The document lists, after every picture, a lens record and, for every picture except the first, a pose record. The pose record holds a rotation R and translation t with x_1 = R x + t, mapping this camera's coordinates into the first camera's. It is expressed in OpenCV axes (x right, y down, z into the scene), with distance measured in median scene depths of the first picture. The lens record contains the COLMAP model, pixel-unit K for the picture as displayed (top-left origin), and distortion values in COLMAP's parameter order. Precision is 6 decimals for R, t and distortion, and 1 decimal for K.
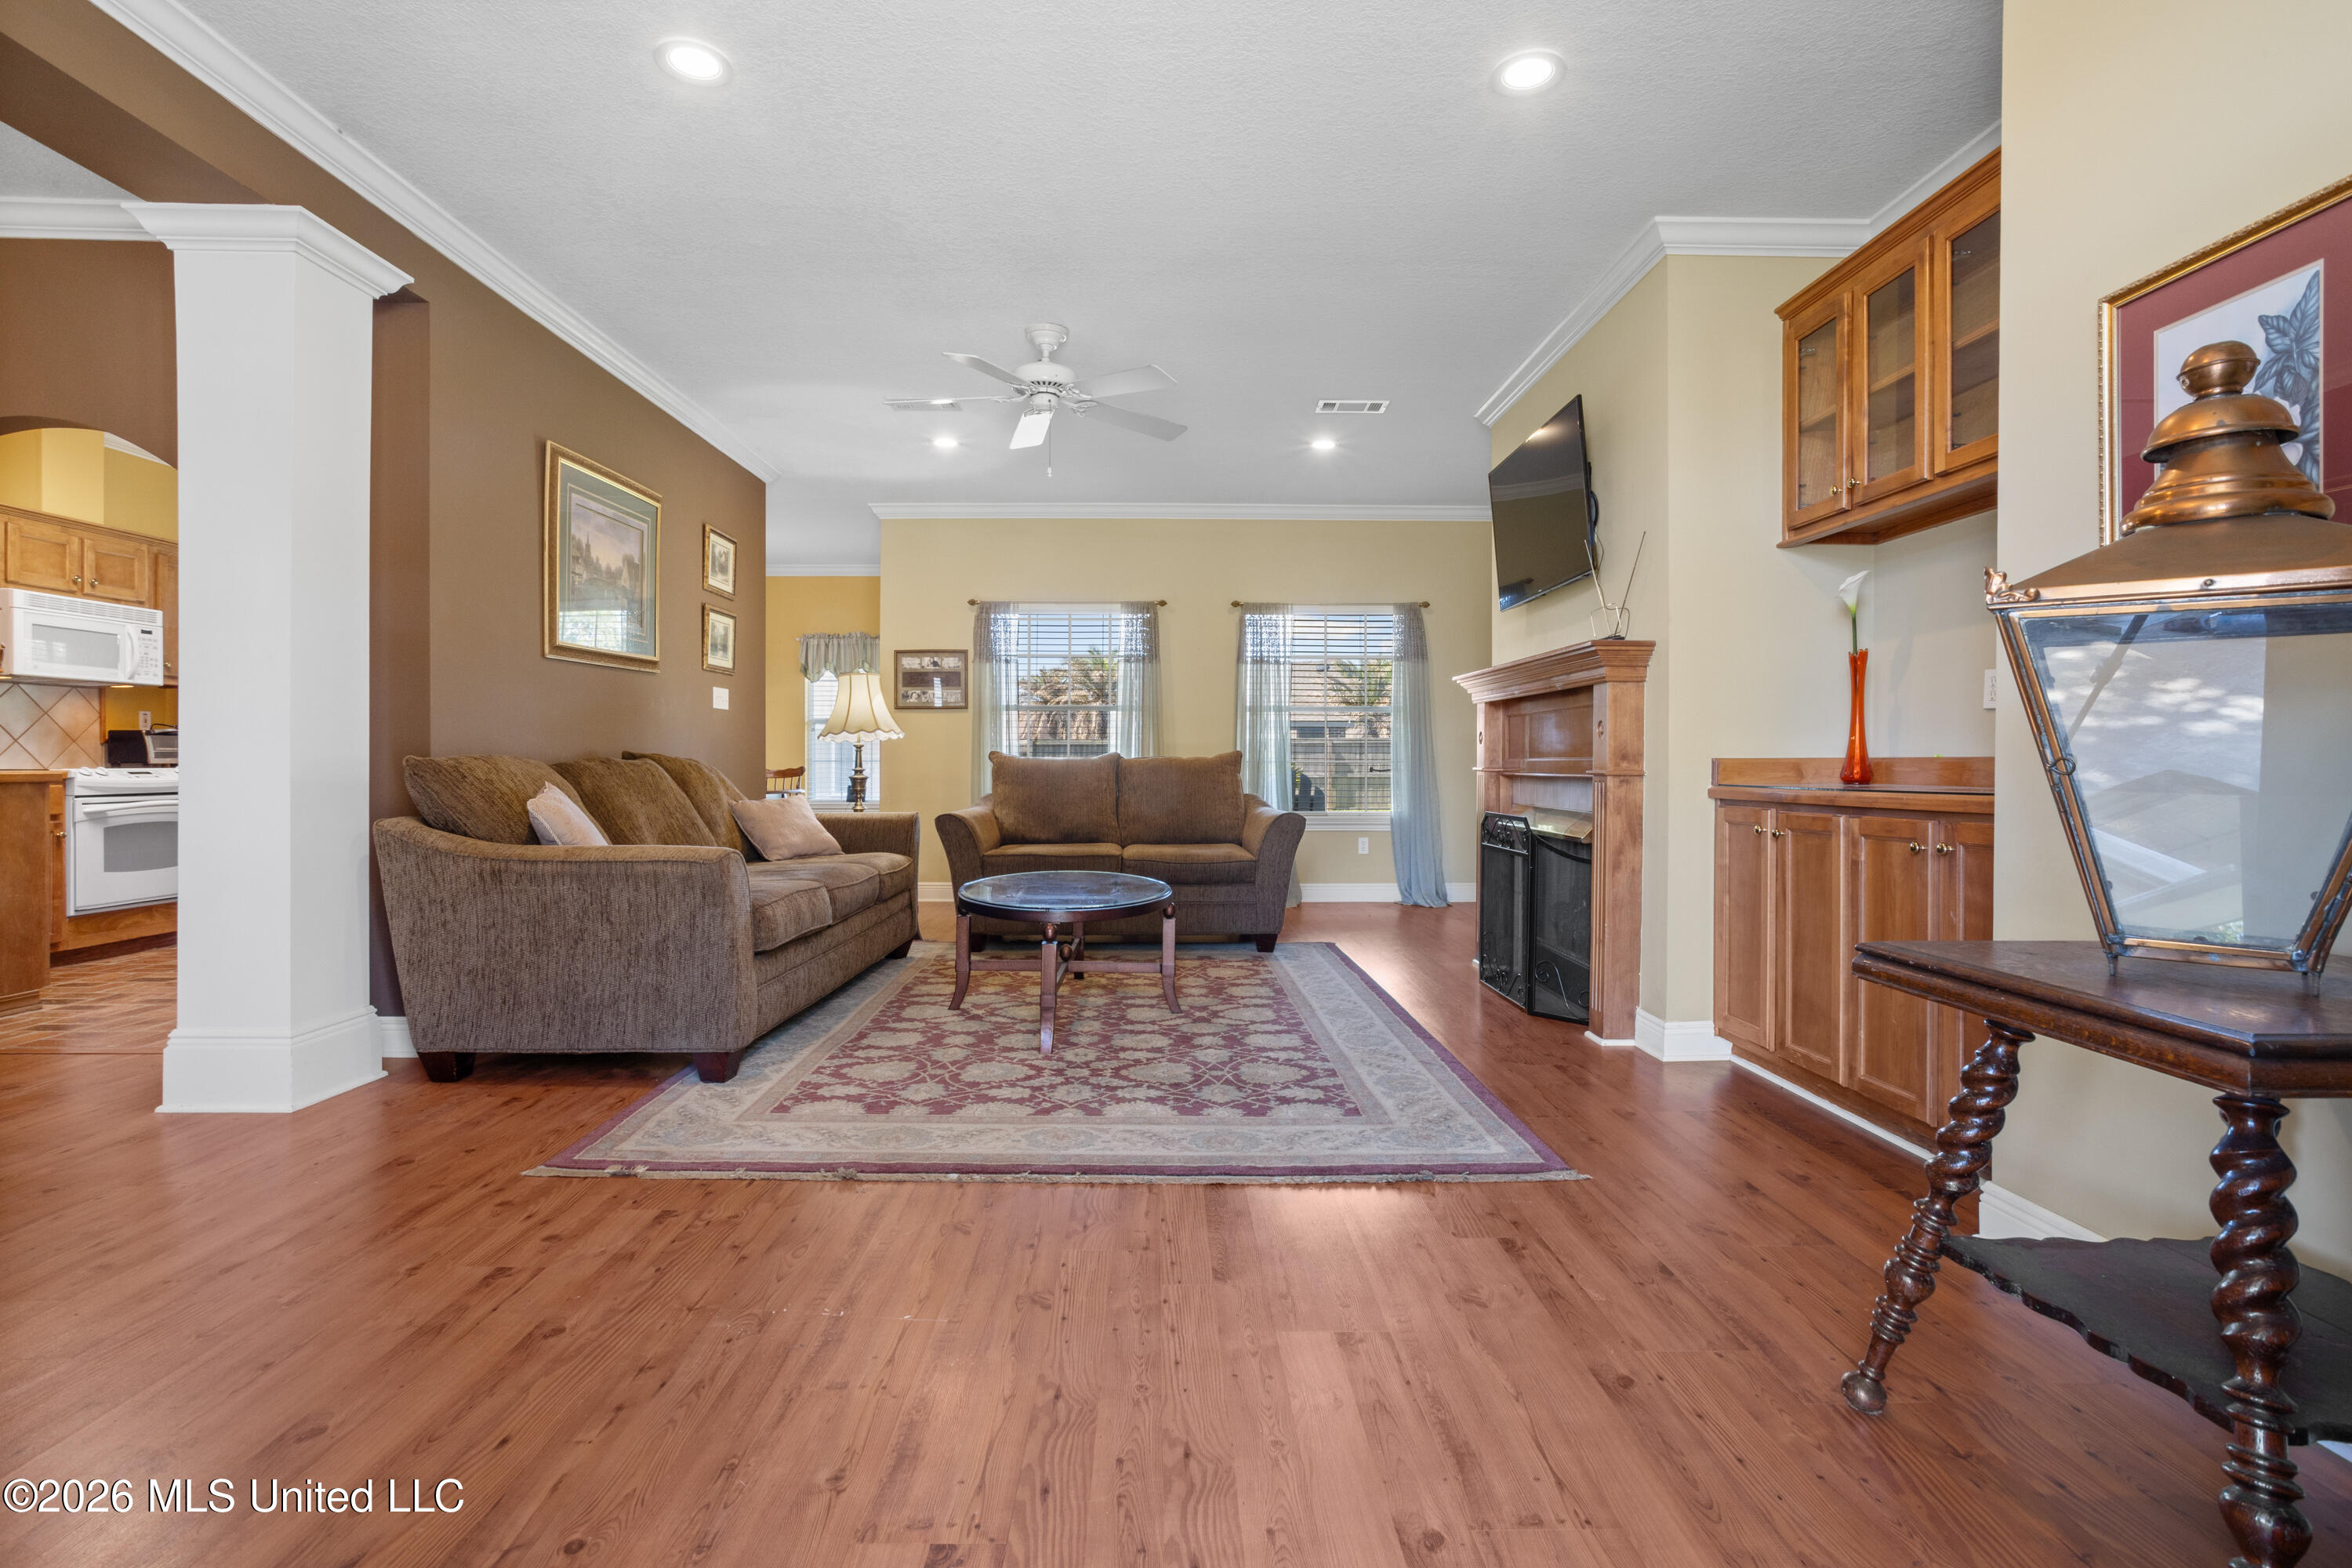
lens RADIAL K [[1134.7, 0, 1178.6], [0, 1134.7, 772.3], [0, 0, 1]] dist [-0.039782, 0.018010]
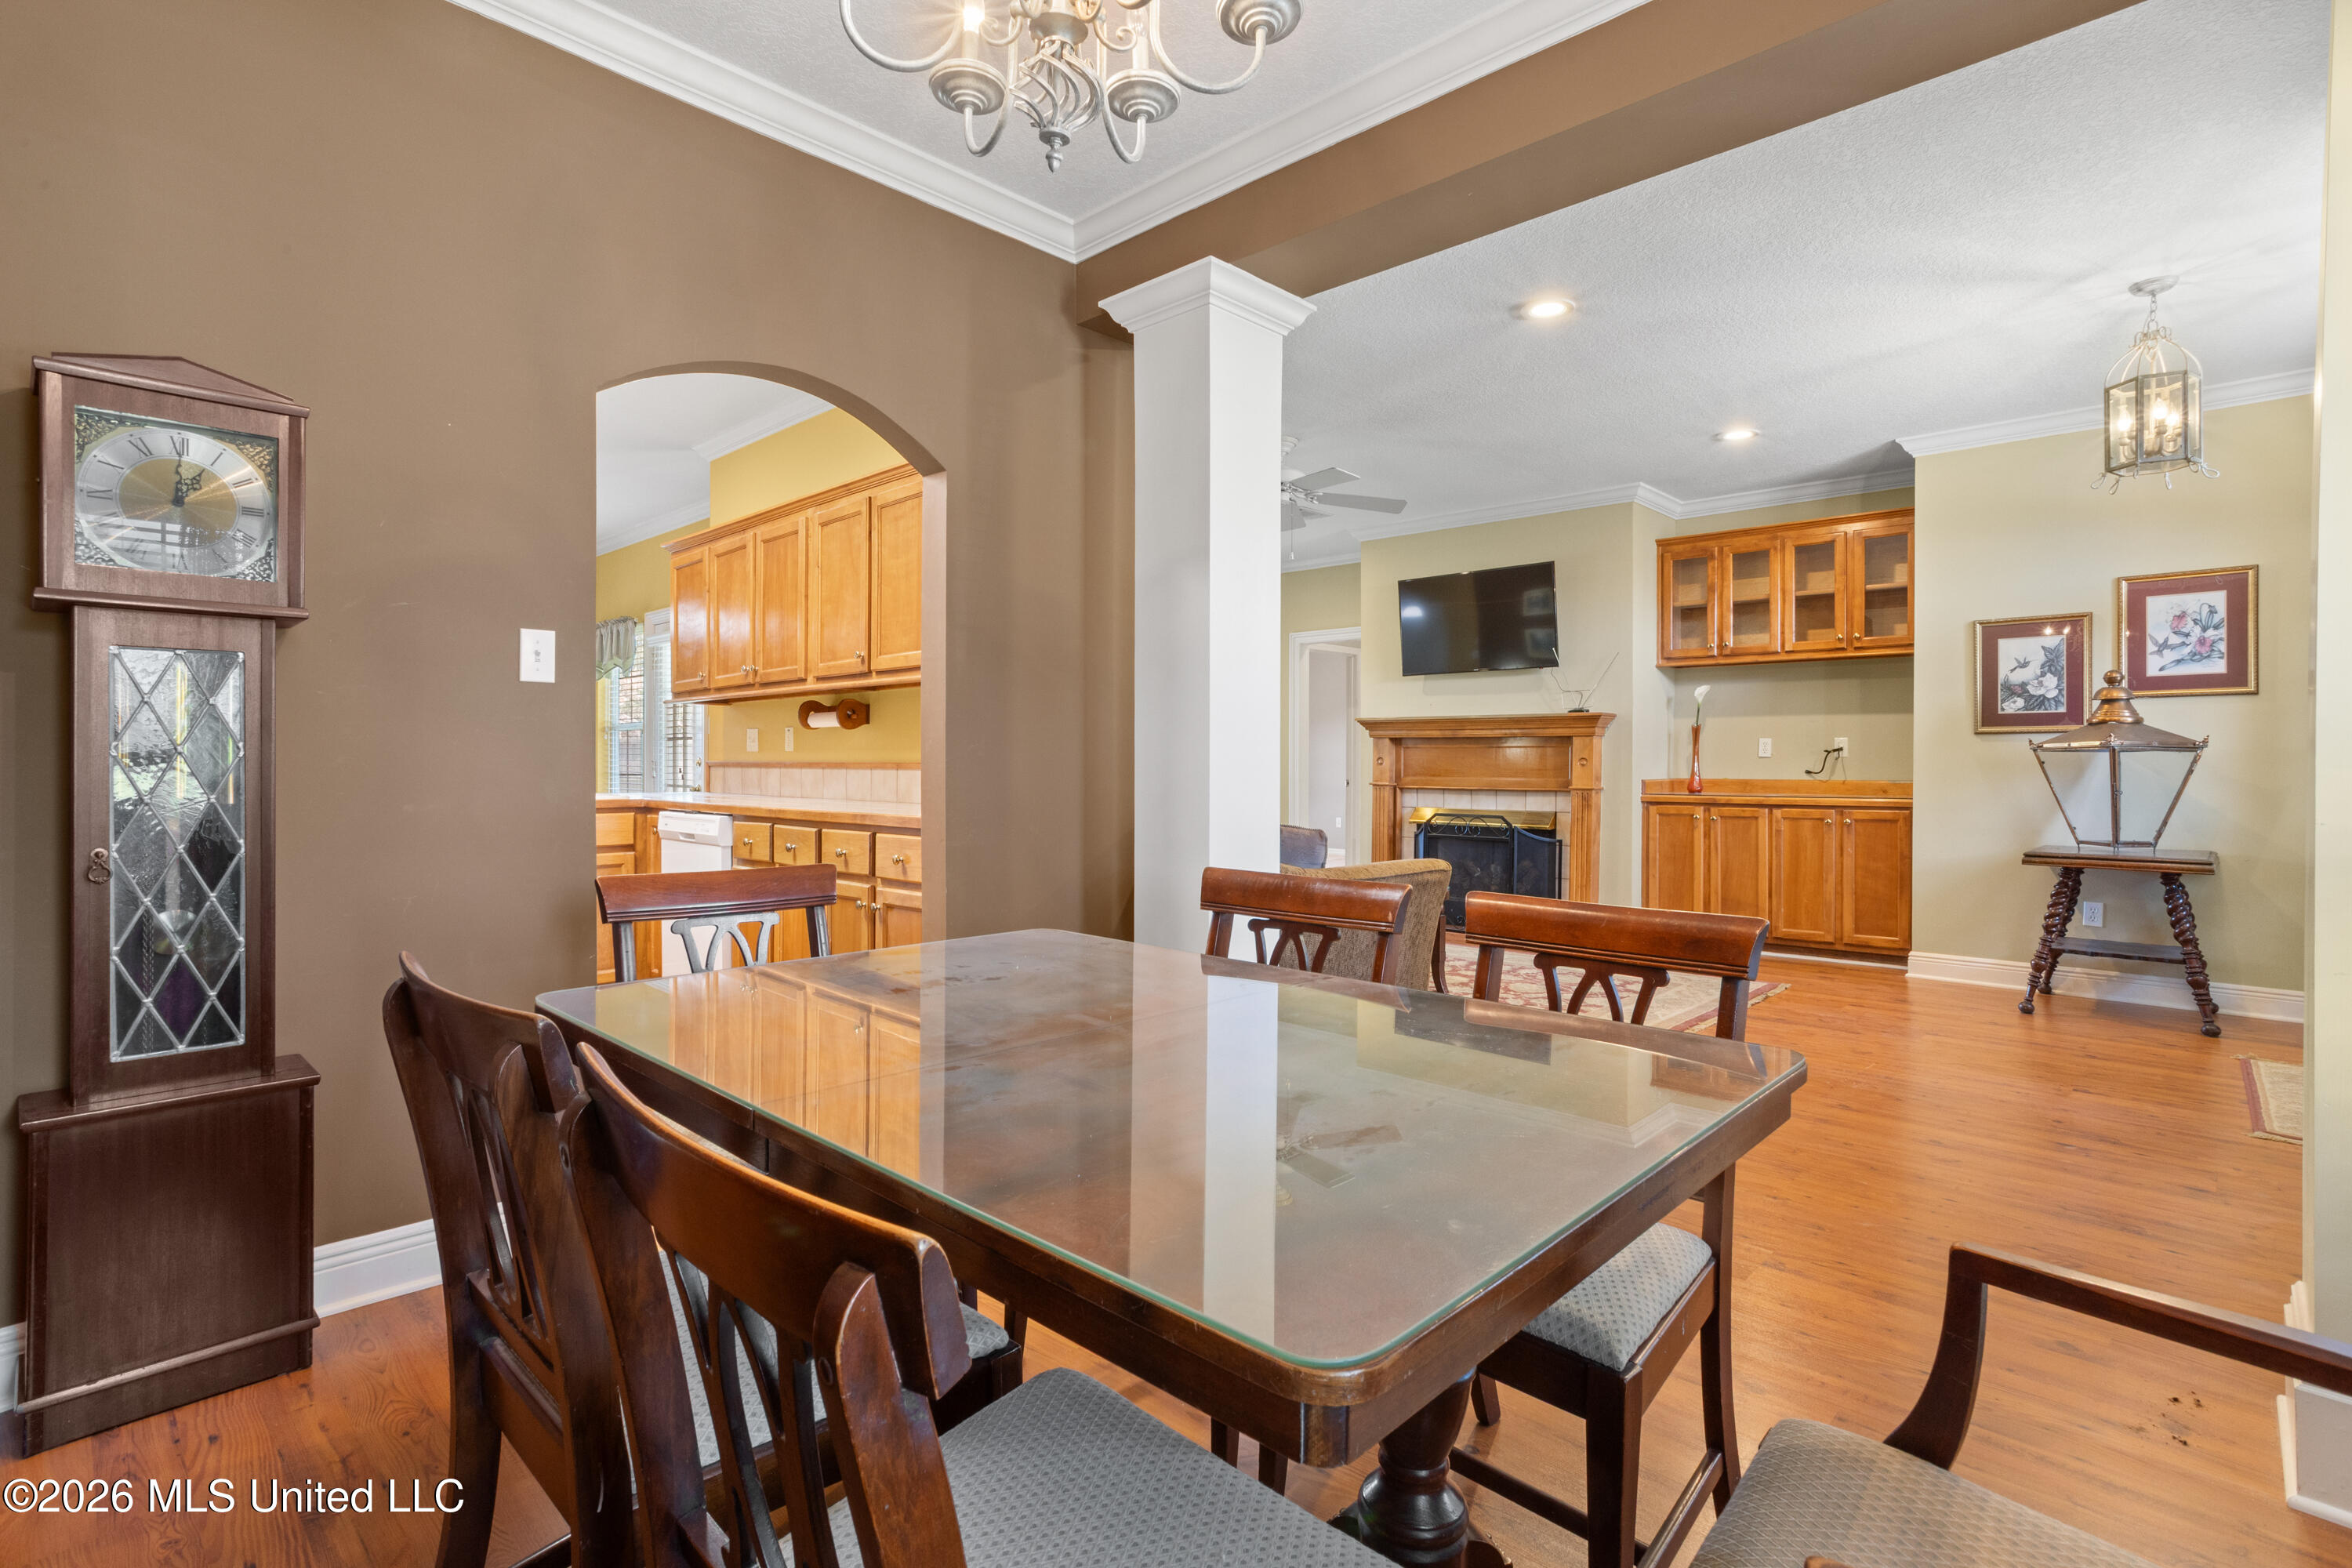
lens RADIAL K [[1127.2, 0, 1201.1], [0, 1127.2, 773.2], [0, 0, 1]] dist [-0.002719, 0.006169]
pose [[0.689373, -0.006751, 0.724375, -1.016690], [0.003761, 0.999976, 0.005741, -0.027623], [-0.724397, -0.001233, 0.689382, 0.183442]]
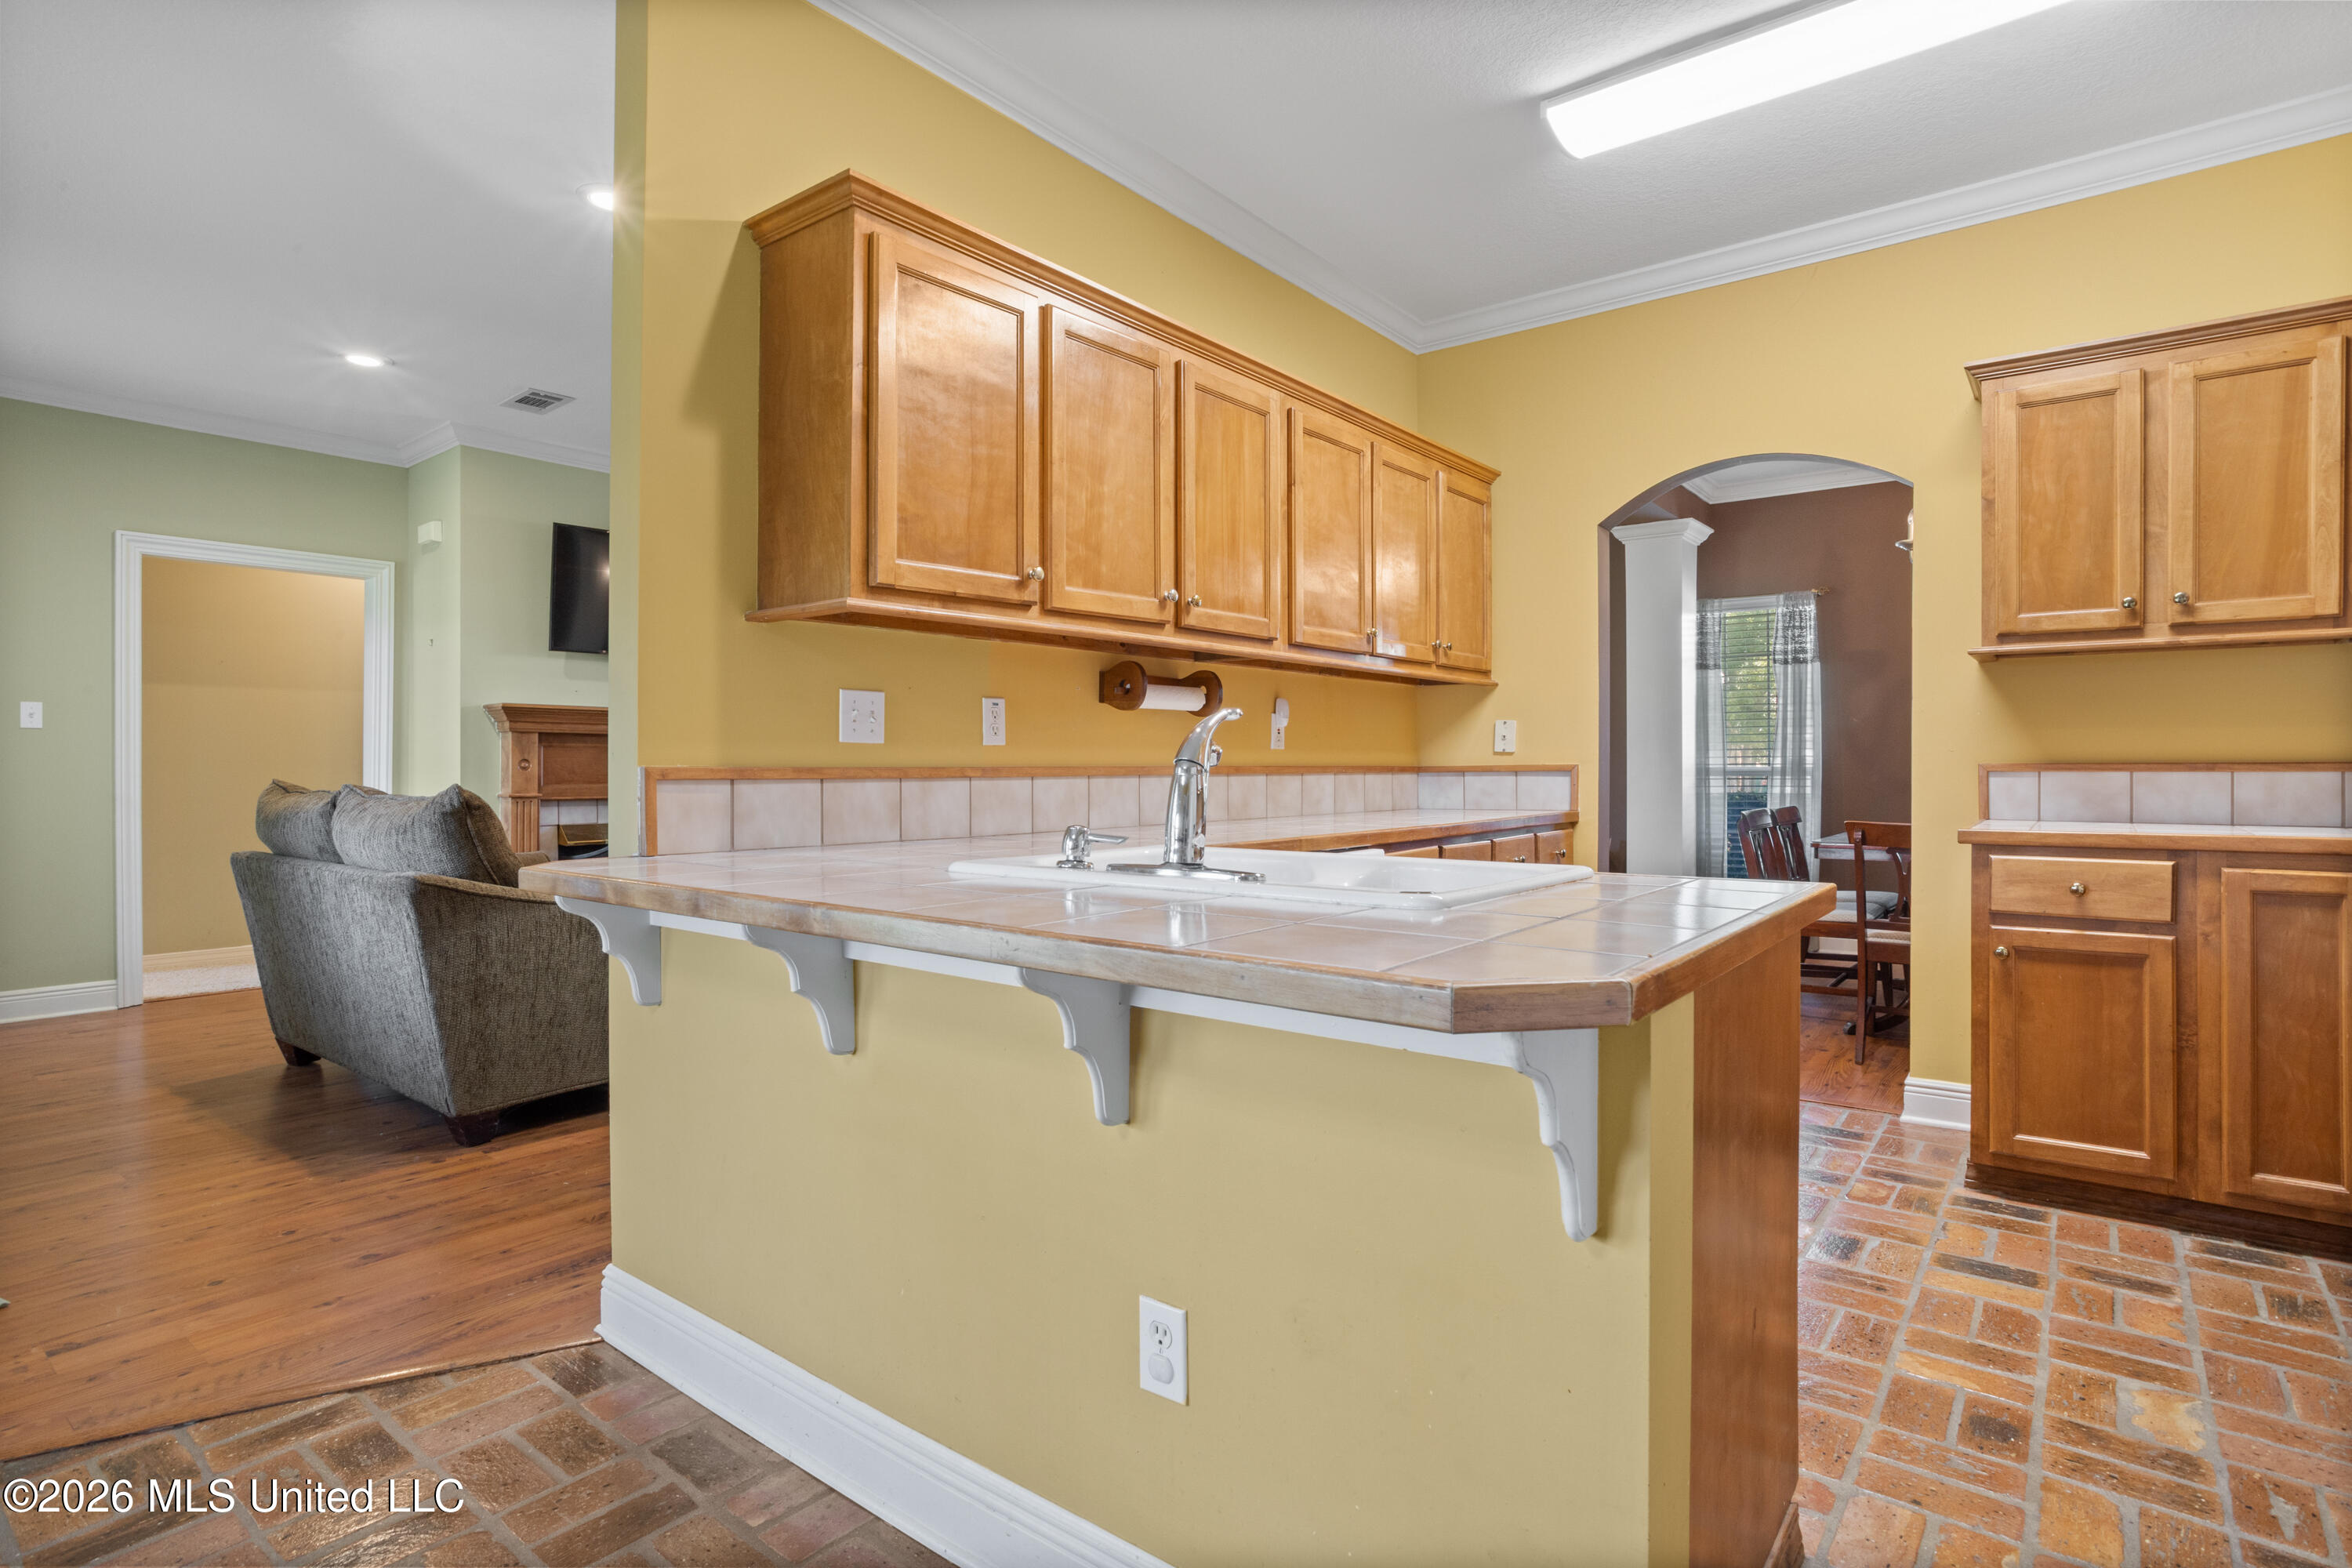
lens RADIAL K [[1204.6, 0, 1154.8], [0, 1204.6, 765.5], [0, 0, 1]] dist [-0.041051, 0.019336]
pose [[-0.765231, 0.000451, 0.643756, -0.953291], [0.007074, 0.999945, 0.007708, -0.037815], [-0.643717, 0.010452, -0.765192, 1.589841]]
